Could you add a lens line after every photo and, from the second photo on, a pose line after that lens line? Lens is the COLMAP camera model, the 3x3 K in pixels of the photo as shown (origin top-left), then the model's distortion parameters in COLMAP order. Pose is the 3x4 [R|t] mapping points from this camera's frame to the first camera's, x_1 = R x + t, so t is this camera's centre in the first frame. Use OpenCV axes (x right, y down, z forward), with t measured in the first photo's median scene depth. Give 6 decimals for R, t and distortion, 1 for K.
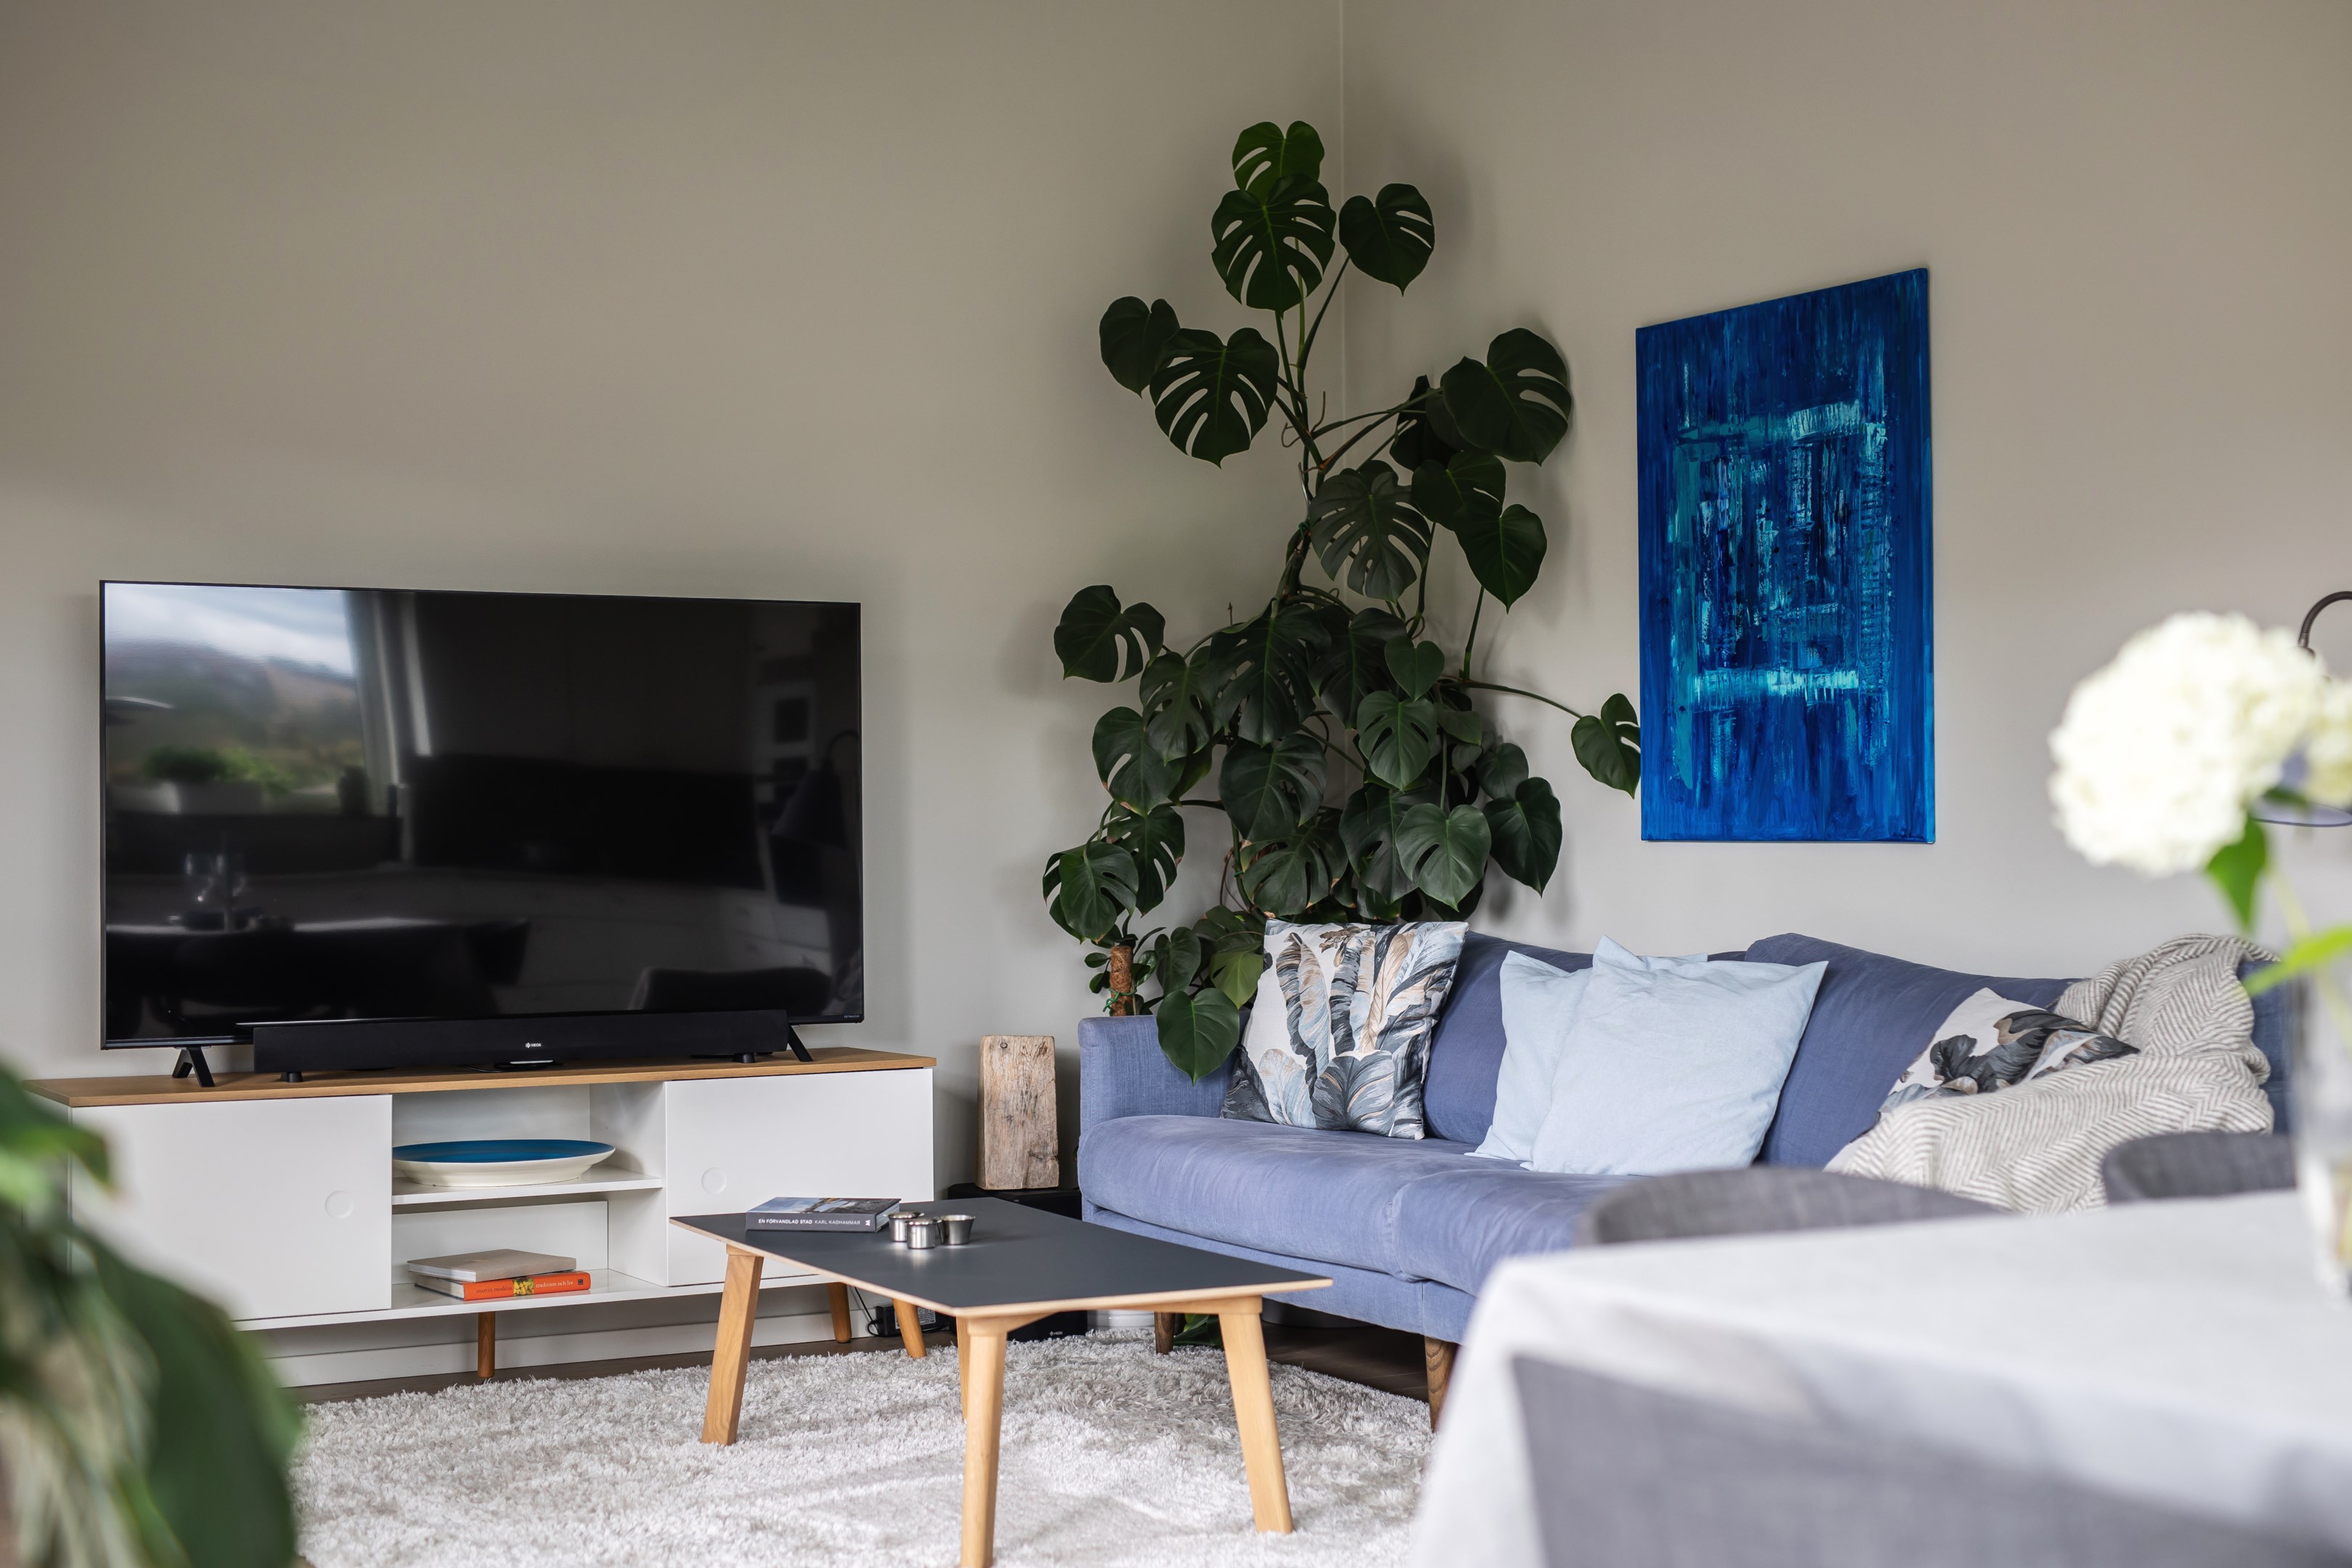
lens RADIAL K [[3329.8, 0, 1176.0], [0, 3329.8, 784.0], [0, 0, 1]] dist [0.015627, 0.109087]
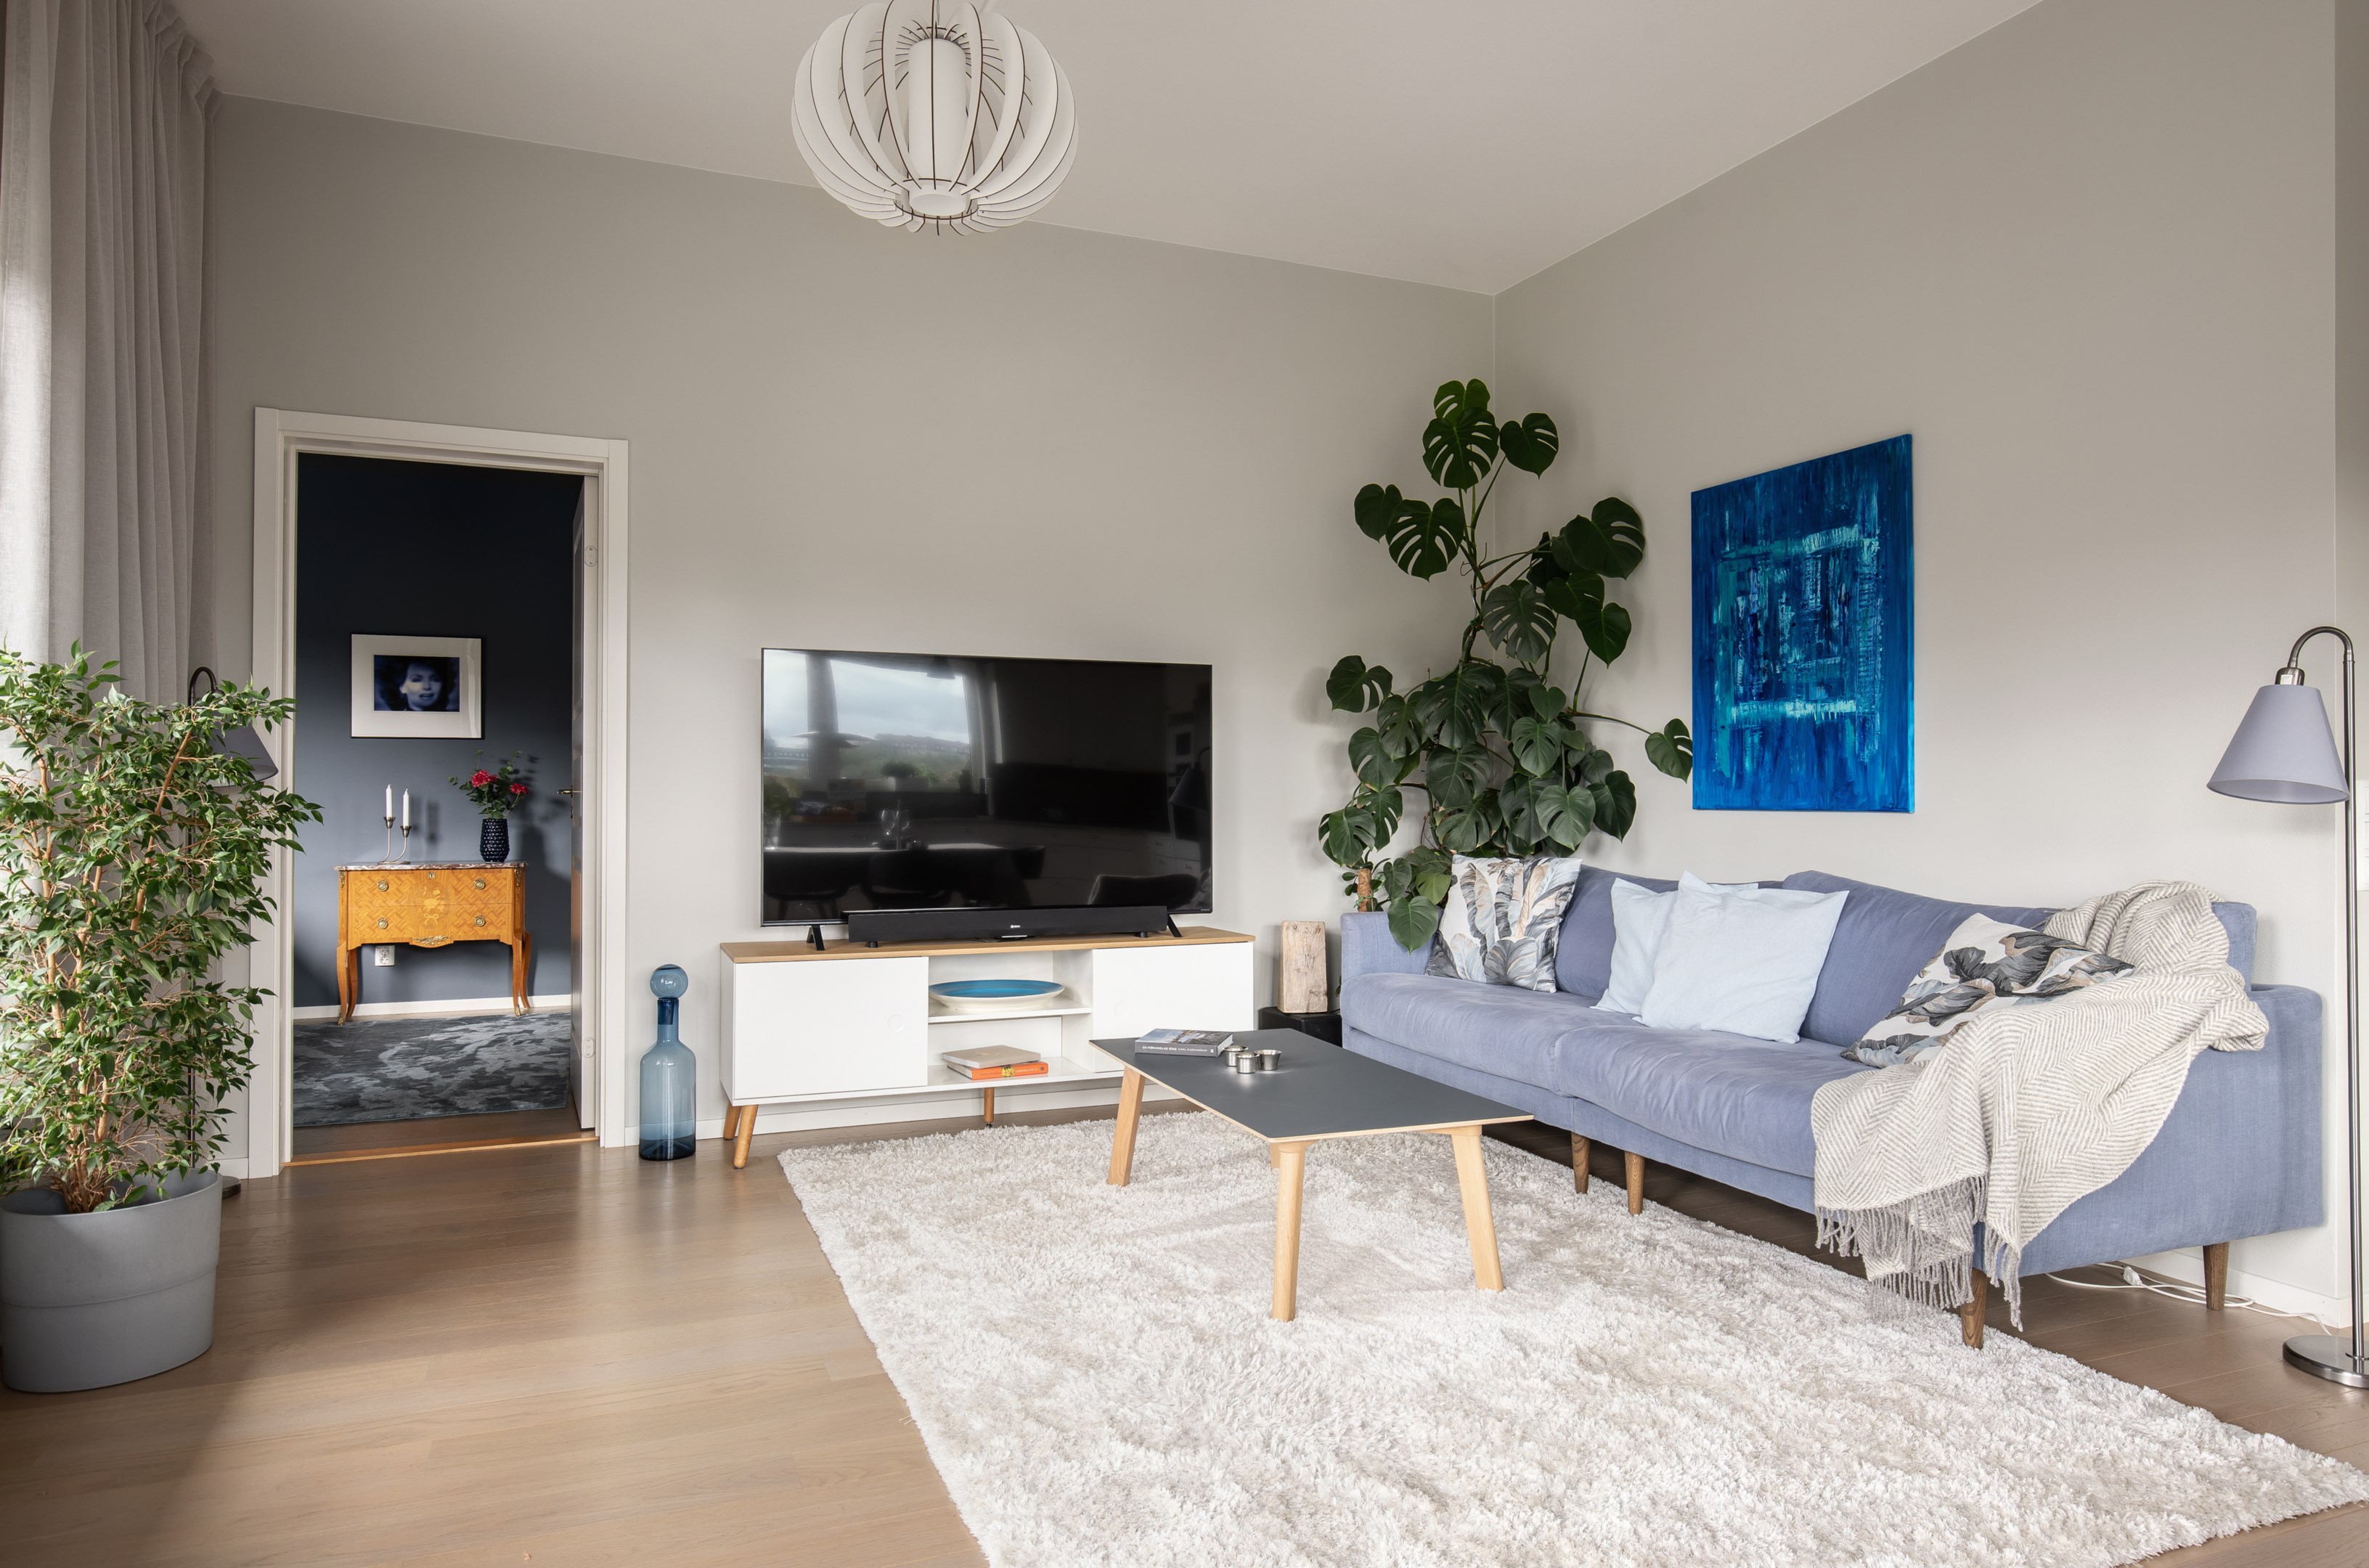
lens RADIAL K [[1462.2, 0, 1184.5], [0, 1462.2, 784.0], [0, 0, 1]] dist [0.003952, 0.000432]
pose [[0.993005, 0.005984, -0.117921, -0.021517], [-0.005699, 0.999980, 0.002757, 0.004226], [0.117935, -0.002066, 0.993019, 0.270662]]
